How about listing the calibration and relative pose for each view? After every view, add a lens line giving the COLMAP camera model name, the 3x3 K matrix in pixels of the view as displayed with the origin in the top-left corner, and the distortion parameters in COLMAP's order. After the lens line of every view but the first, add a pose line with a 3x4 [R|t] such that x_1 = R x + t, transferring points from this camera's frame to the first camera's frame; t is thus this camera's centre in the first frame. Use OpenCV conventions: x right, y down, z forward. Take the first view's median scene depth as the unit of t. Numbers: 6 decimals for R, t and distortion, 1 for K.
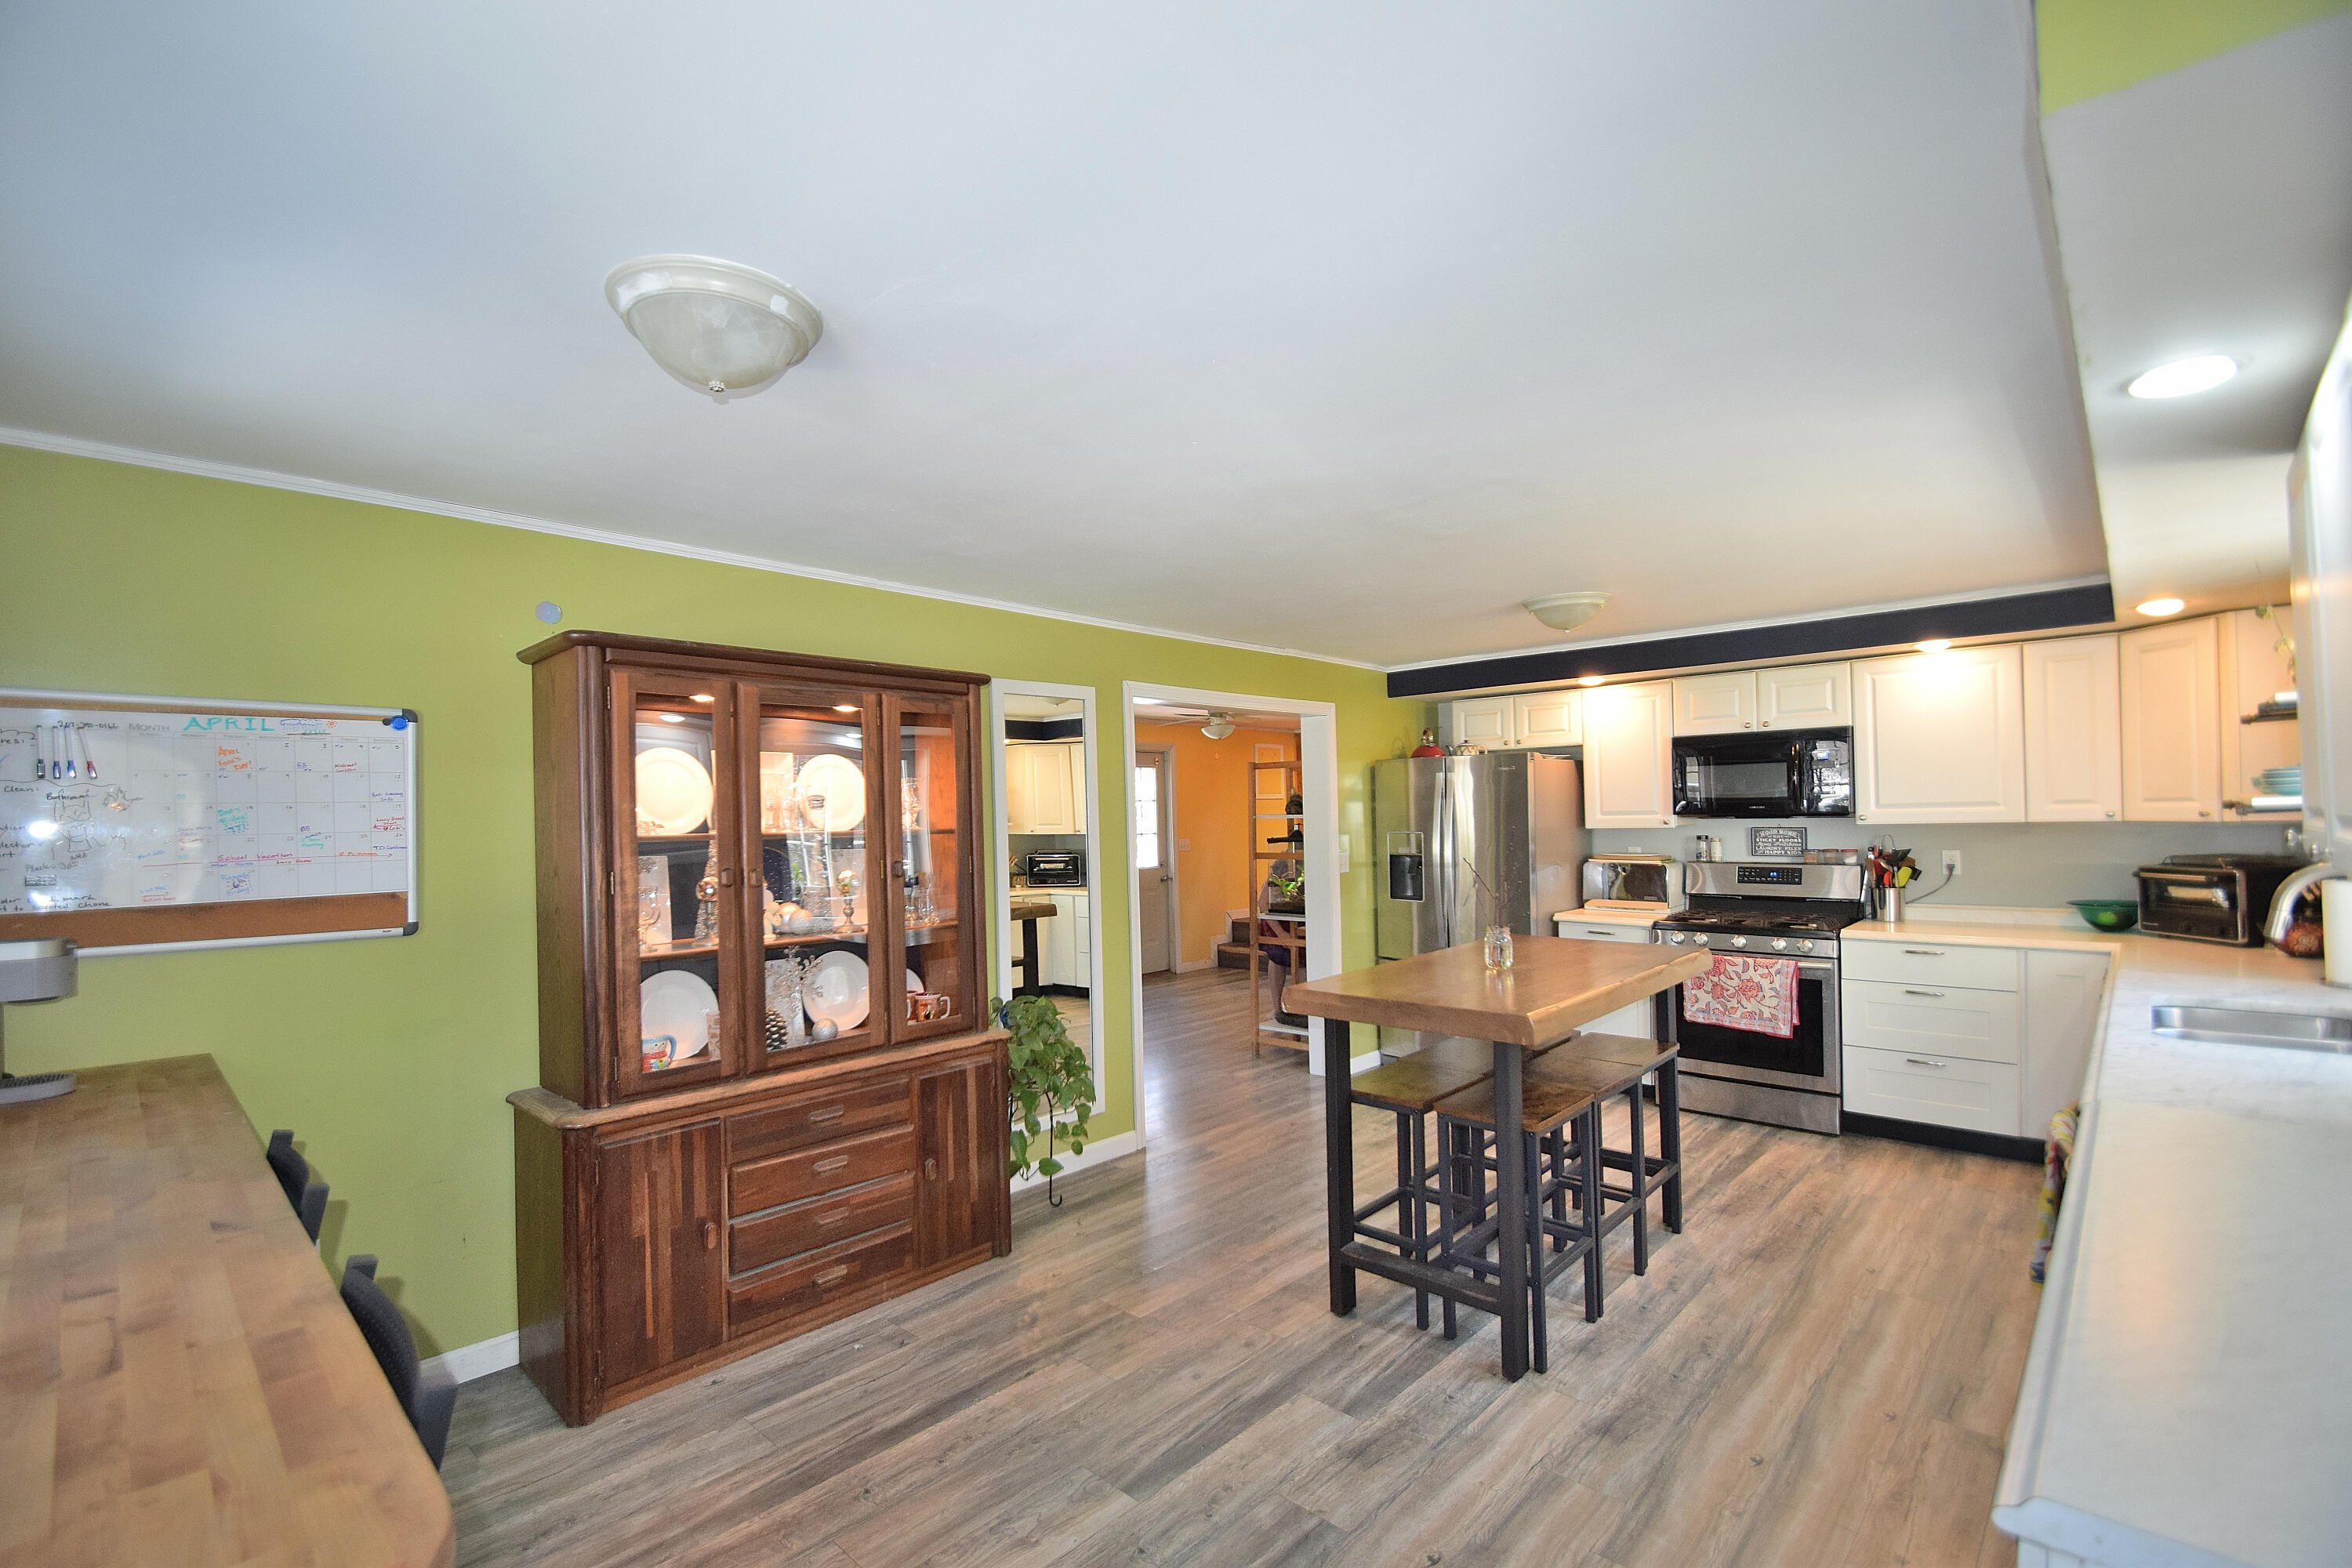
lens RADIAL K [[1024.7, 0, 1171.3], [0, 1024.7, 817.4], [0, 0, 1]] dist [0.000143, 0.000036]
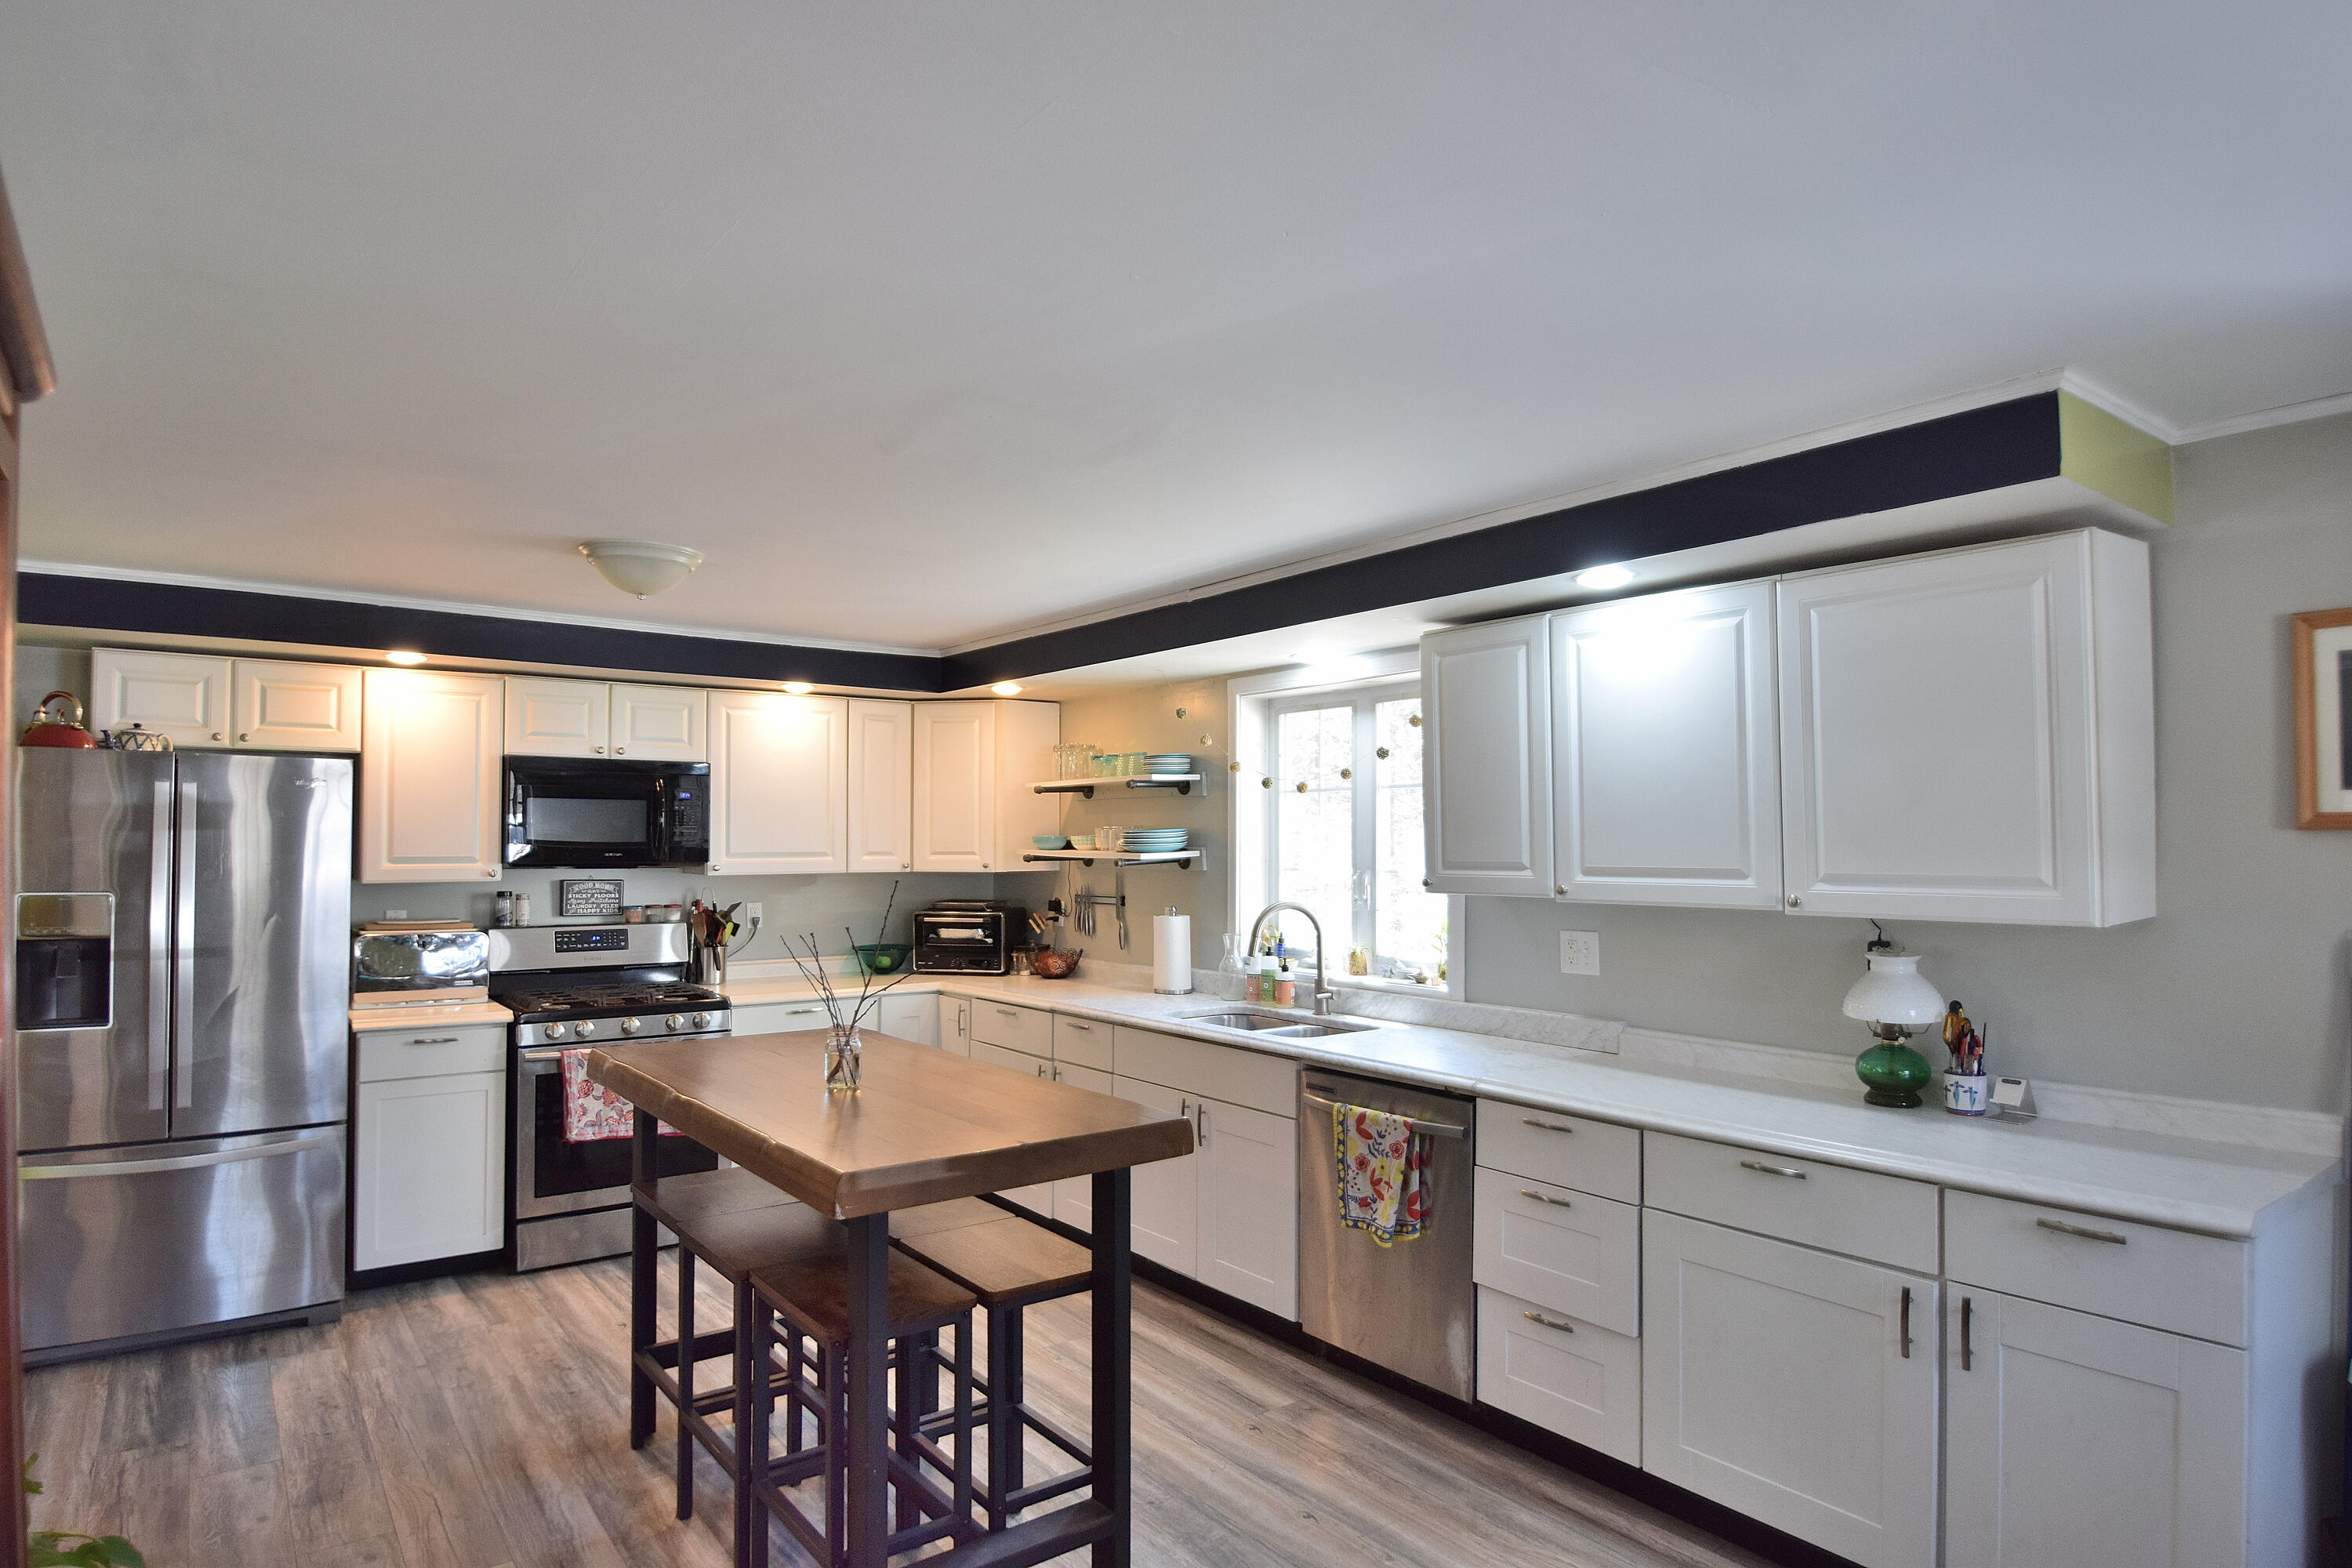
lens RADIAL K [[1278.2, 0, 1117.3], [0, 1278.2, 810.7], [0, 0, 1]] dist [-0.018902, 0.000860]
pose [[0.201111, 0.044428, 0.978560, -0.331950], [-0.004862, 0.999004, -0.044357, -0.001798], [-0.979556, 0.004163, 0.201127, 0.436097]]
